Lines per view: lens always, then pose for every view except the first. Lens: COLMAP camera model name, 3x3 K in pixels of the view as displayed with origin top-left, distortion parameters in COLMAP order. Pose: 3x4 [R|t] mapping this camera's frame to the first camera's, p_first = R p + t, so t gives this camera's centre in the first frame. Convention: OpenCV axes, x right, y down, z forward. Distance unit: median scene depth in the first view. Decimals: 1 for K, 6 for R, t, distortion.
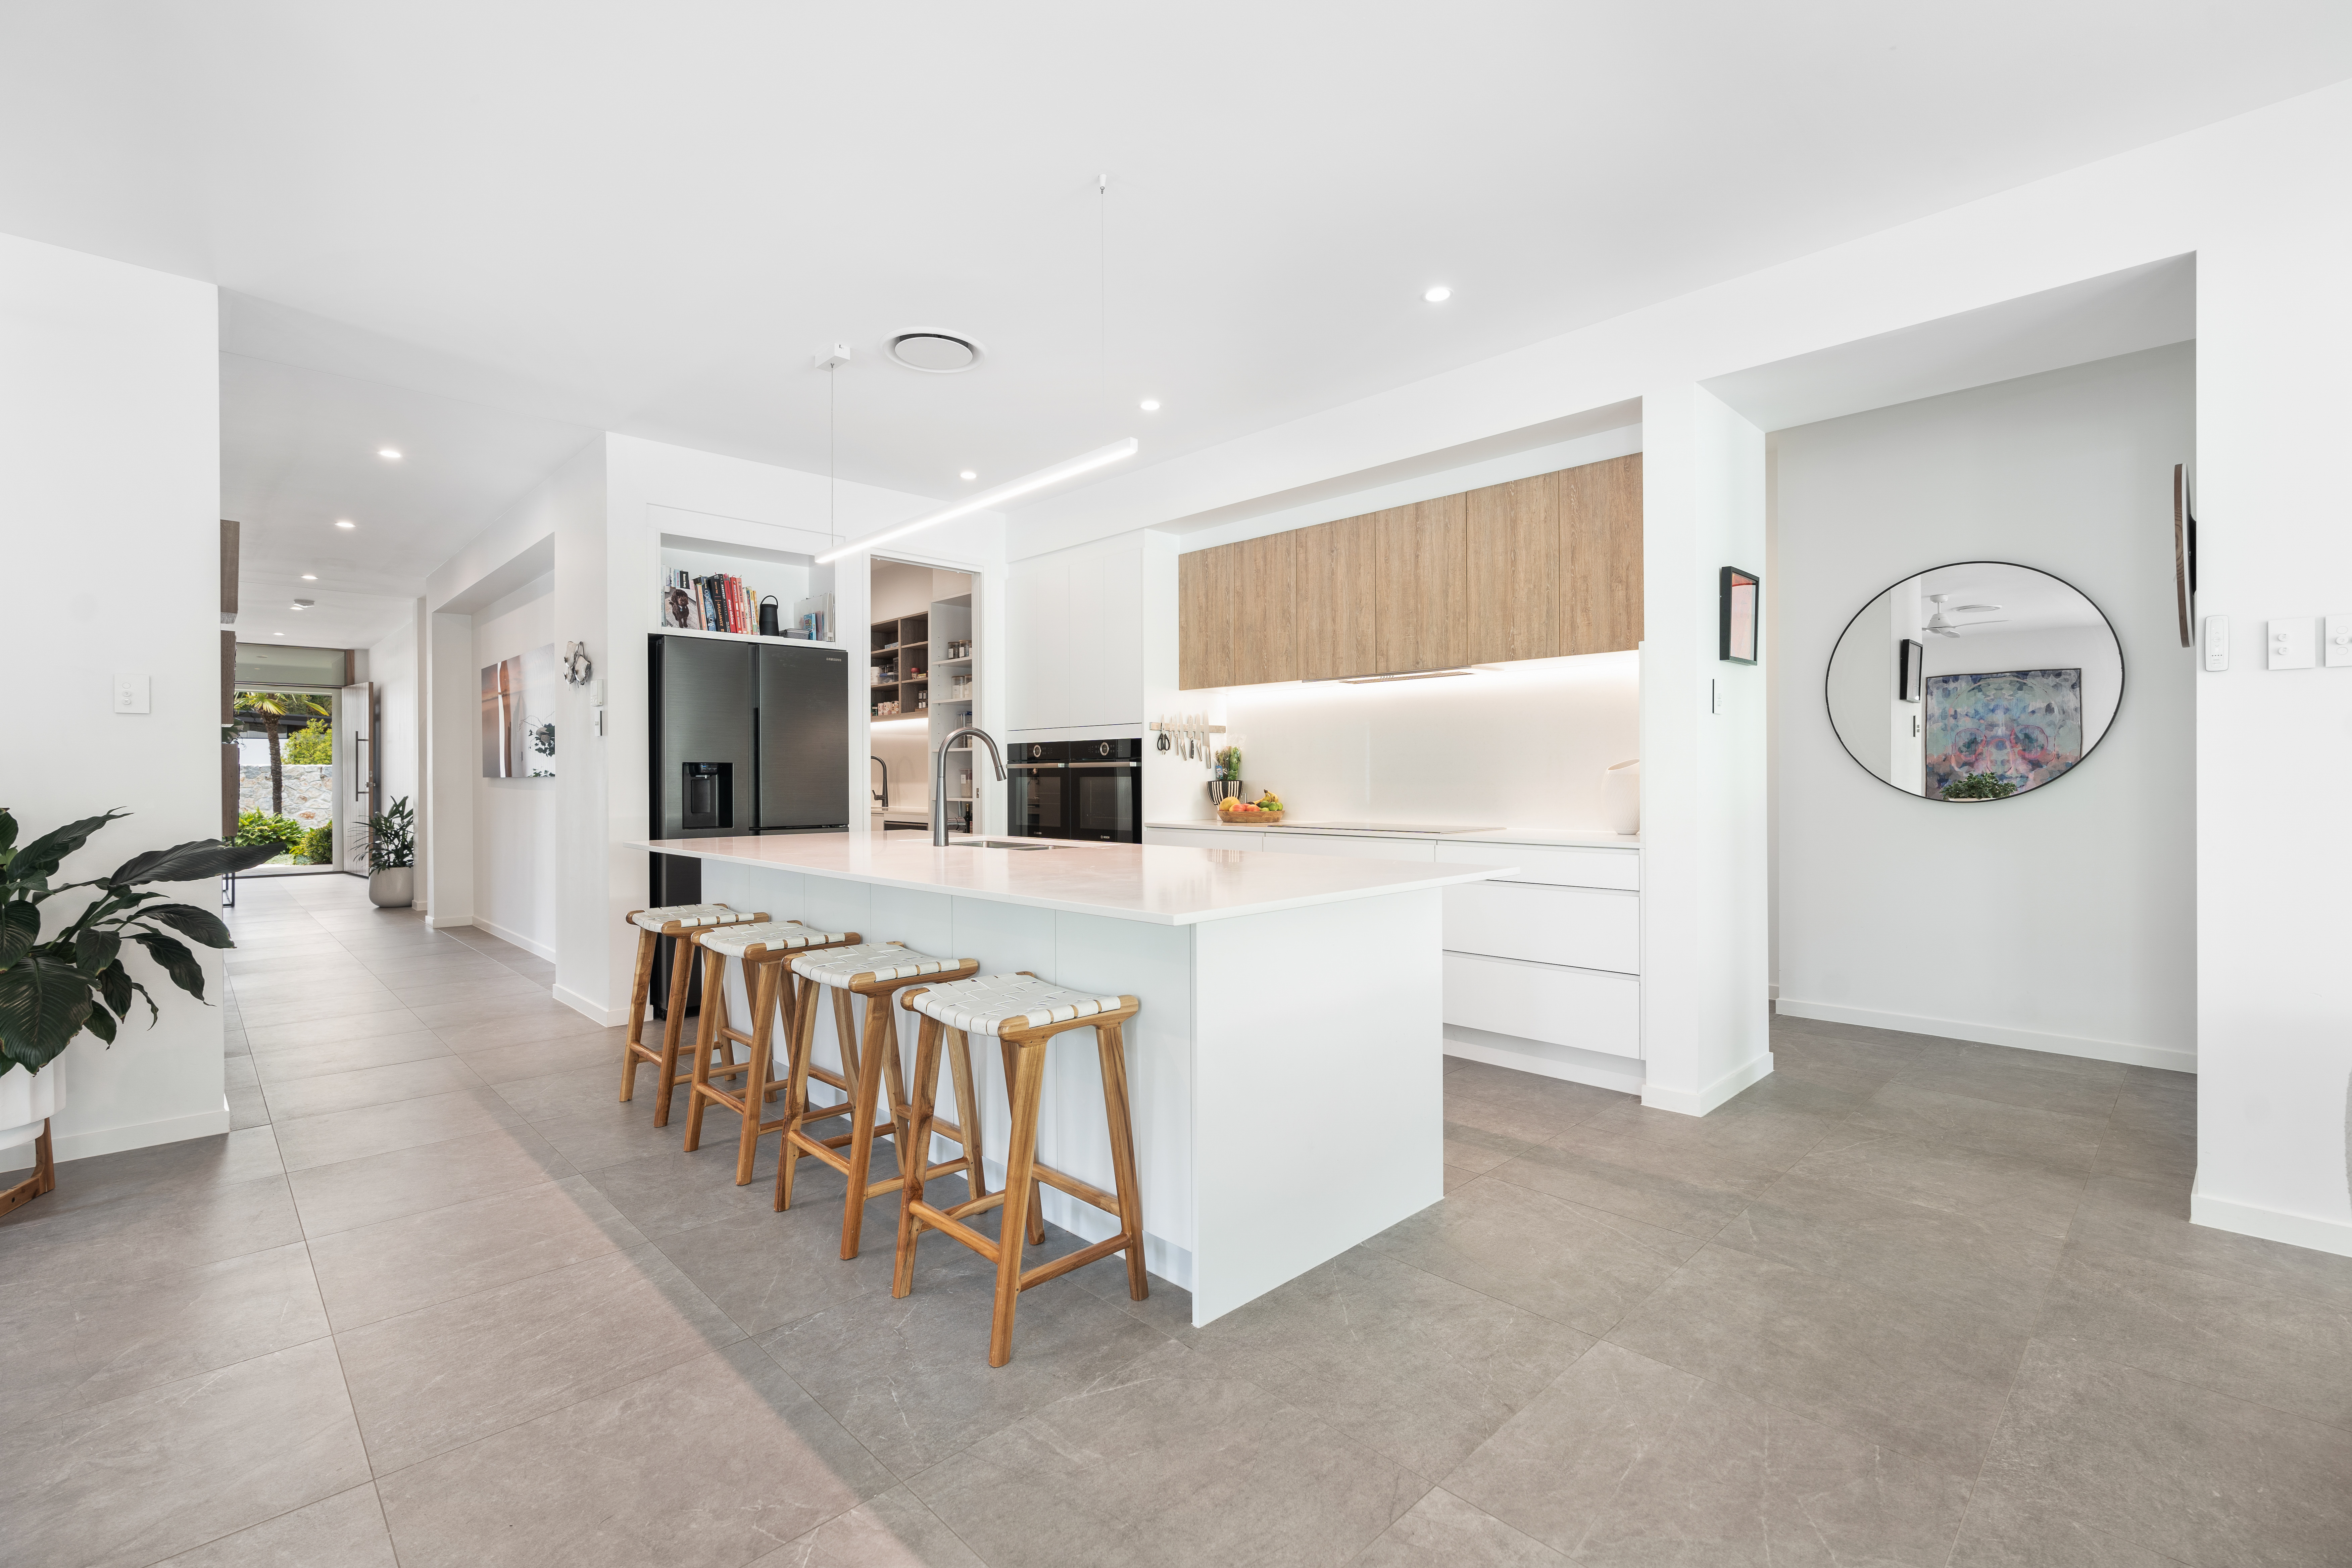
lens RADIAL K [[1037.4, 0, 1186.4], [0, 1037.4, 779.1], [0, 0, 1]] dist [-0.001948, -0.000104]
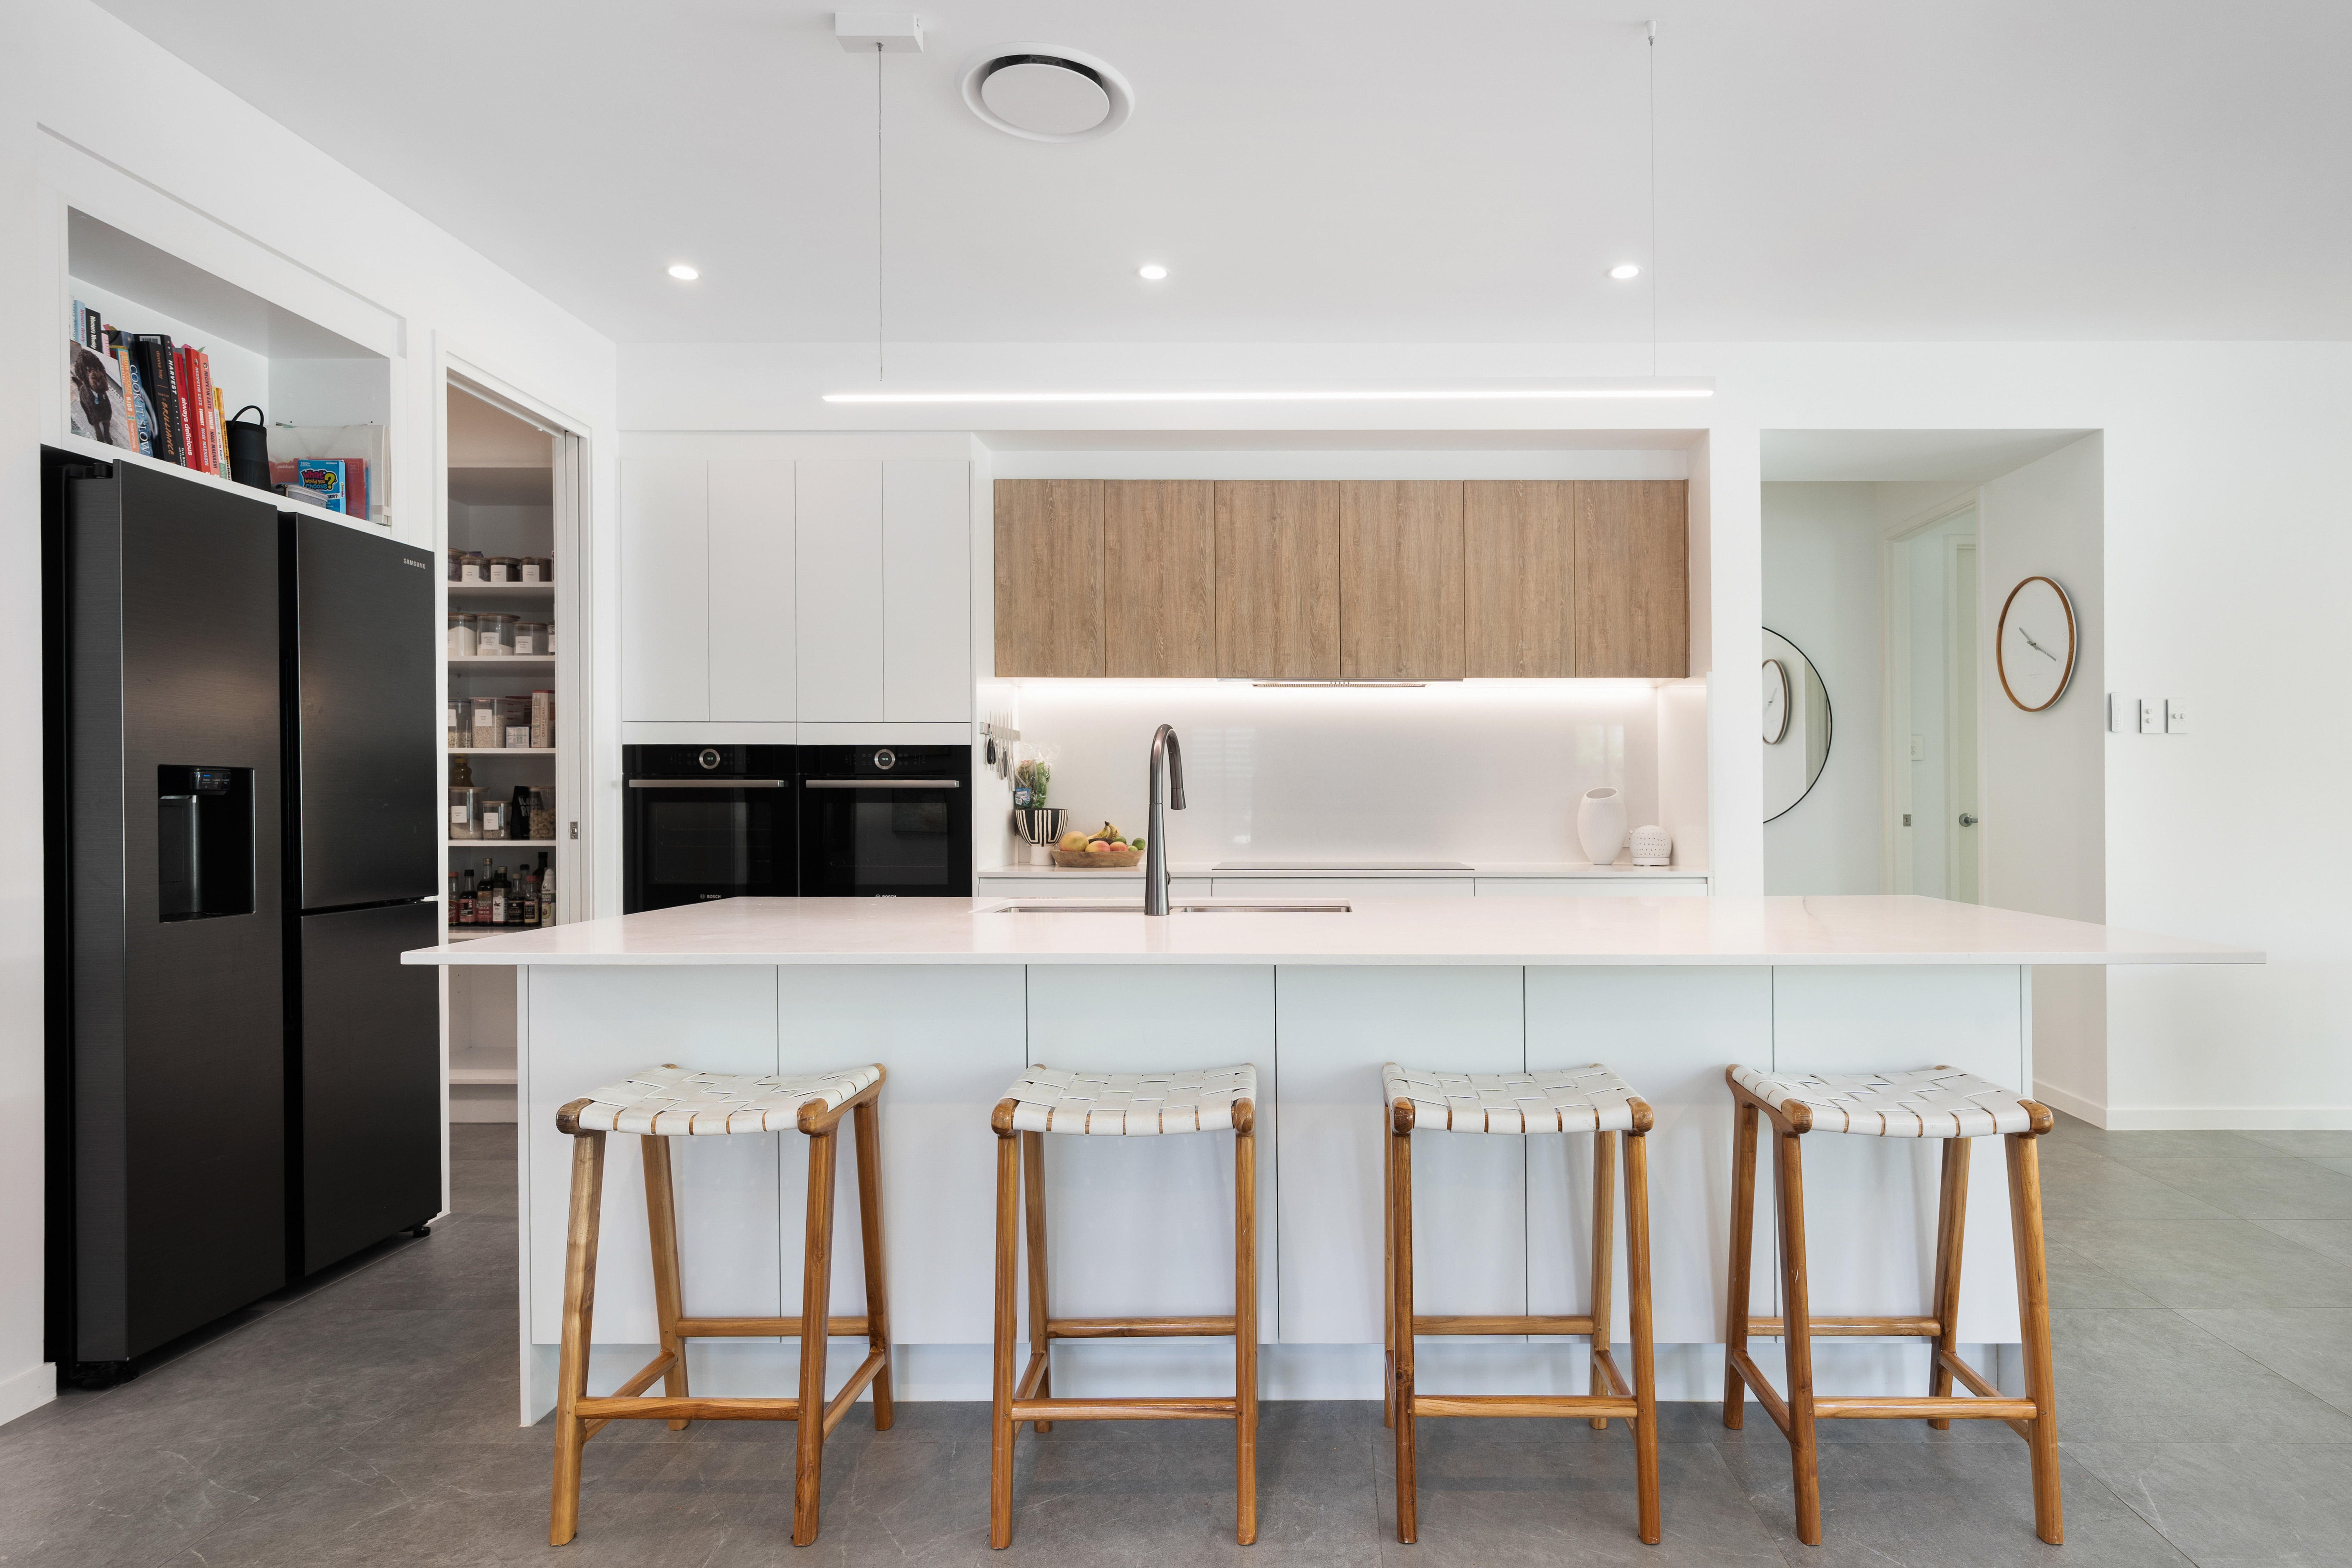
lens RADIAL K [[1286.6, 0, 1324.2], [0, 1286.6, 795.9], [0, 0, 1]] dist [0.000510, 0.000621]
pose [[0.700788, 0.009250, 0.713310, -0.517565], [-0.002070, 0.999938, -0.010933, 0.001934], [-0.713367, 0.006185, 0.700764, 0.283073]]
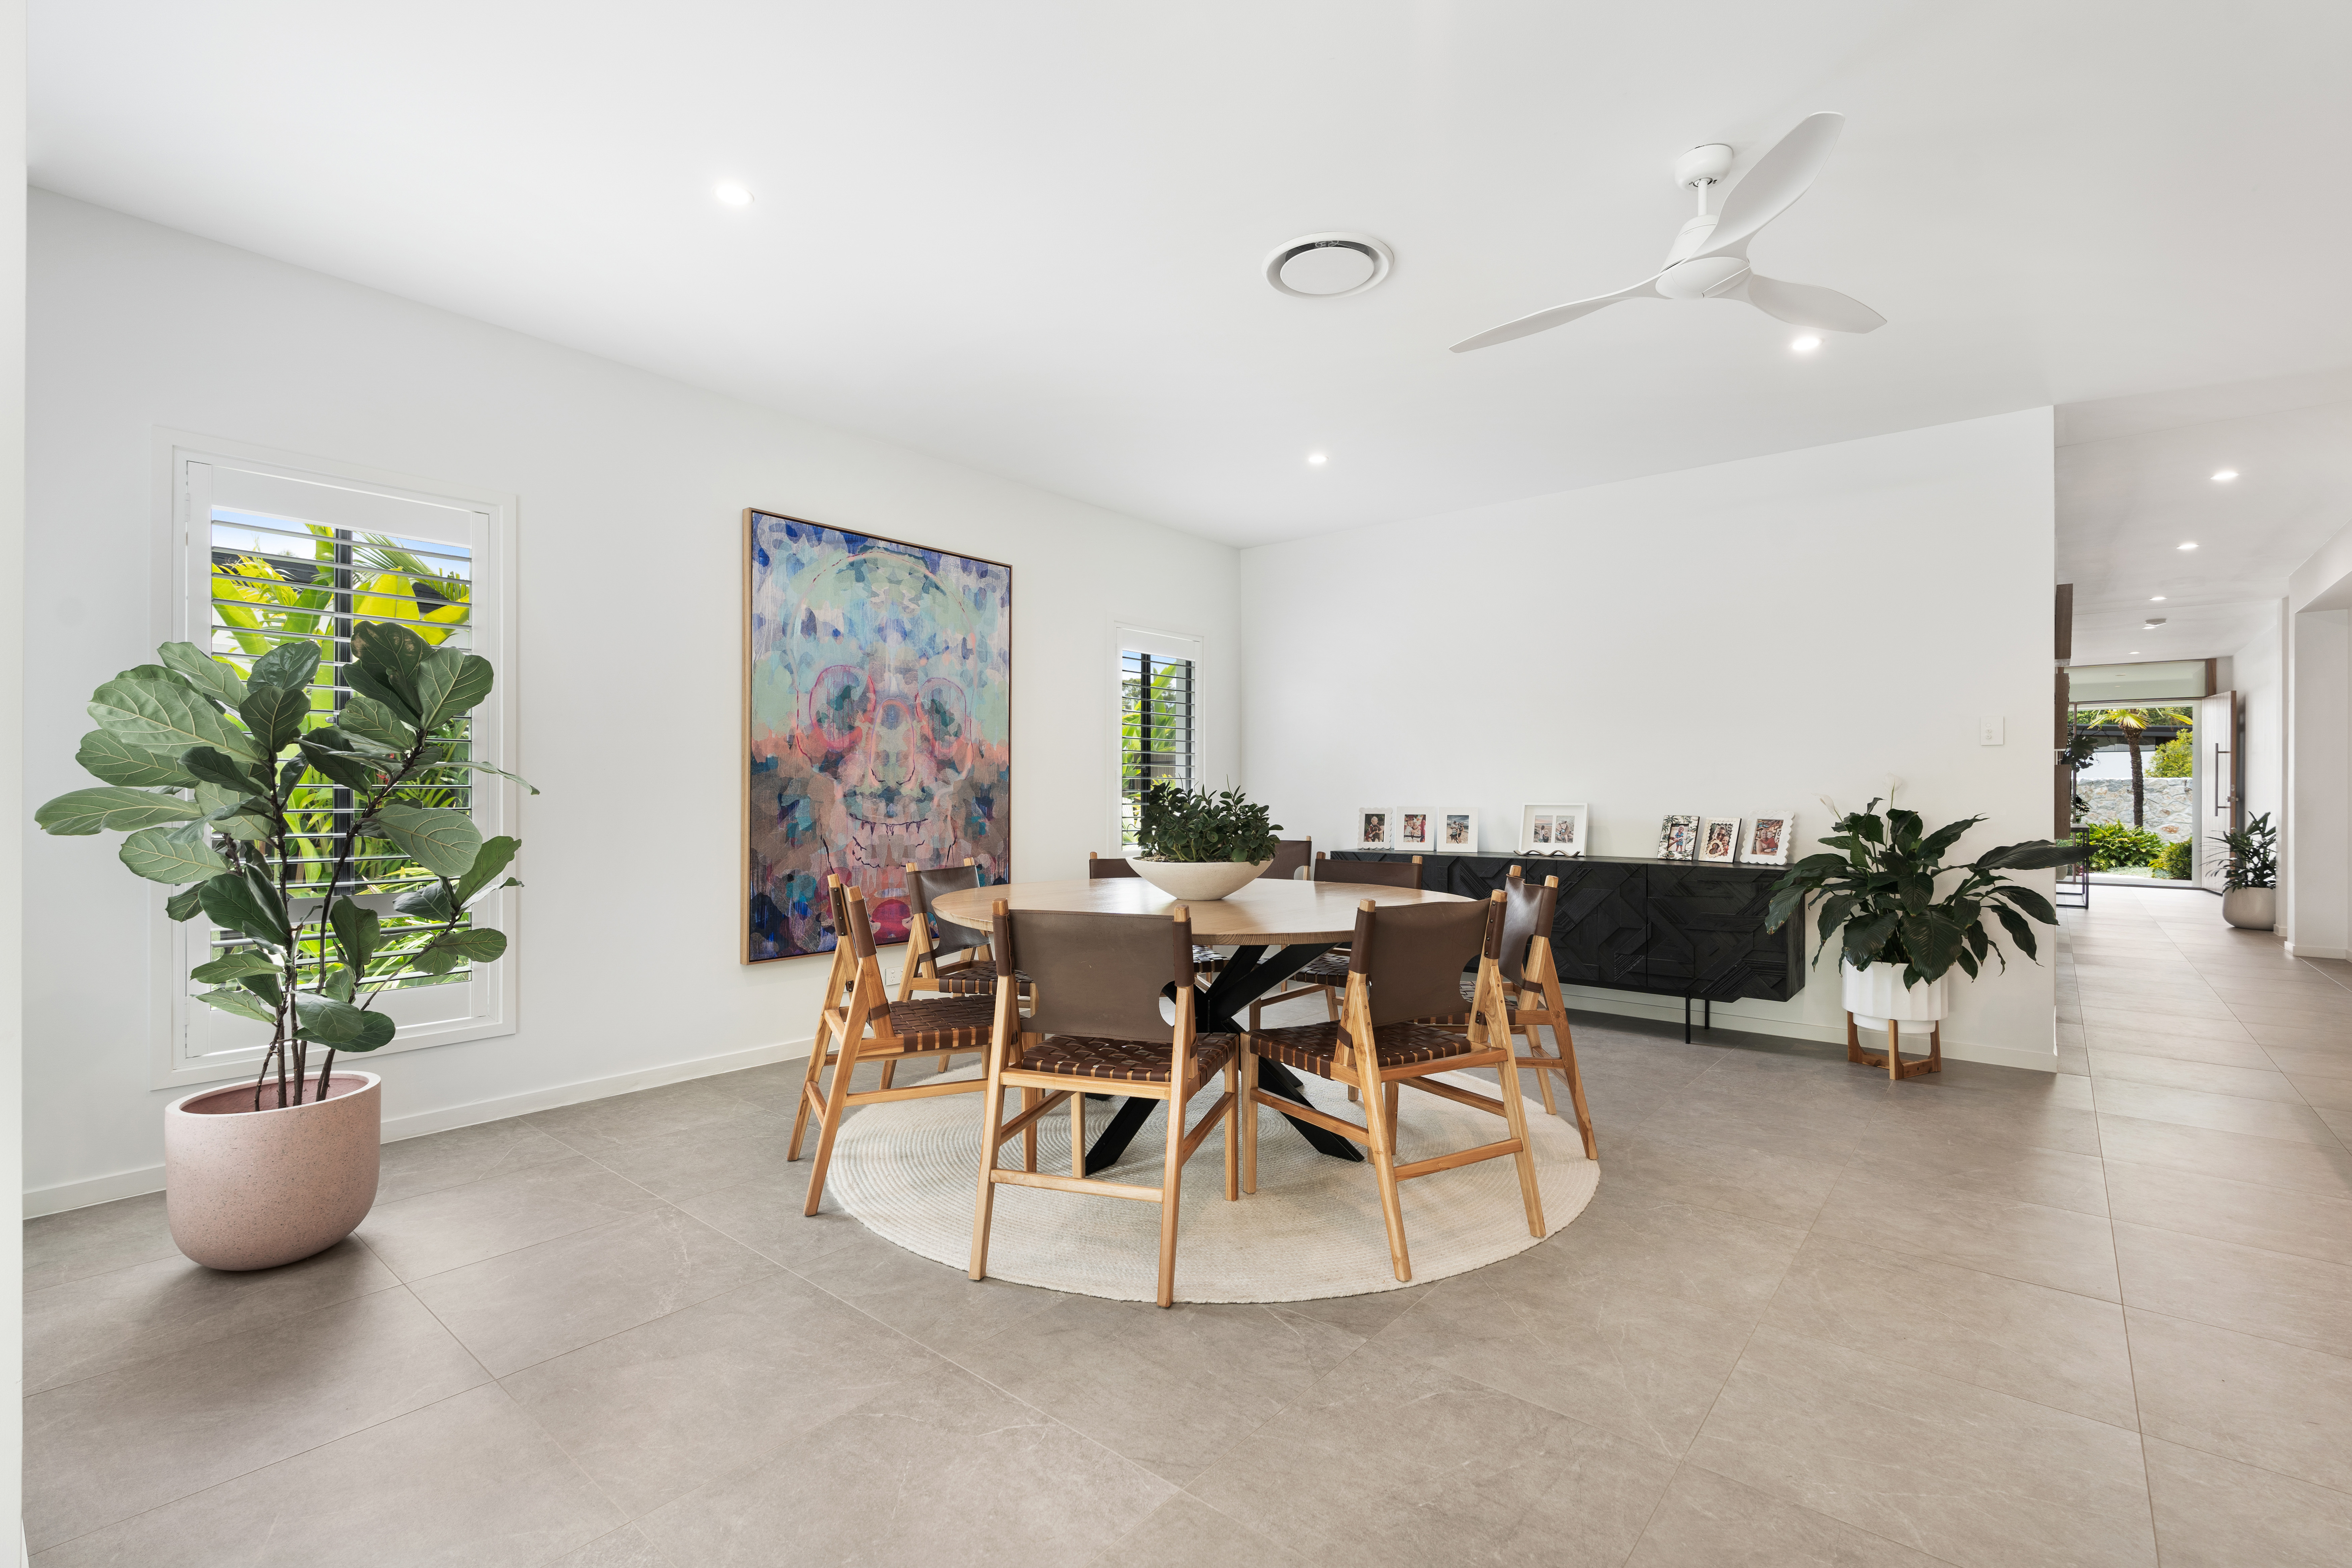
lens RADIAL K [[1037.4, 0, 1186.4], [0, 1037.4, 779.1], [0, 0, 1]] dist [-0.001948, -0.000104]
pose [[0.101294, -0.004259, -0.994847, 0.146671], [-0.007804, 0.999957, -0.005075, -0.001873], [0.994826, 0.008278, 0.101257, -0.122039]]
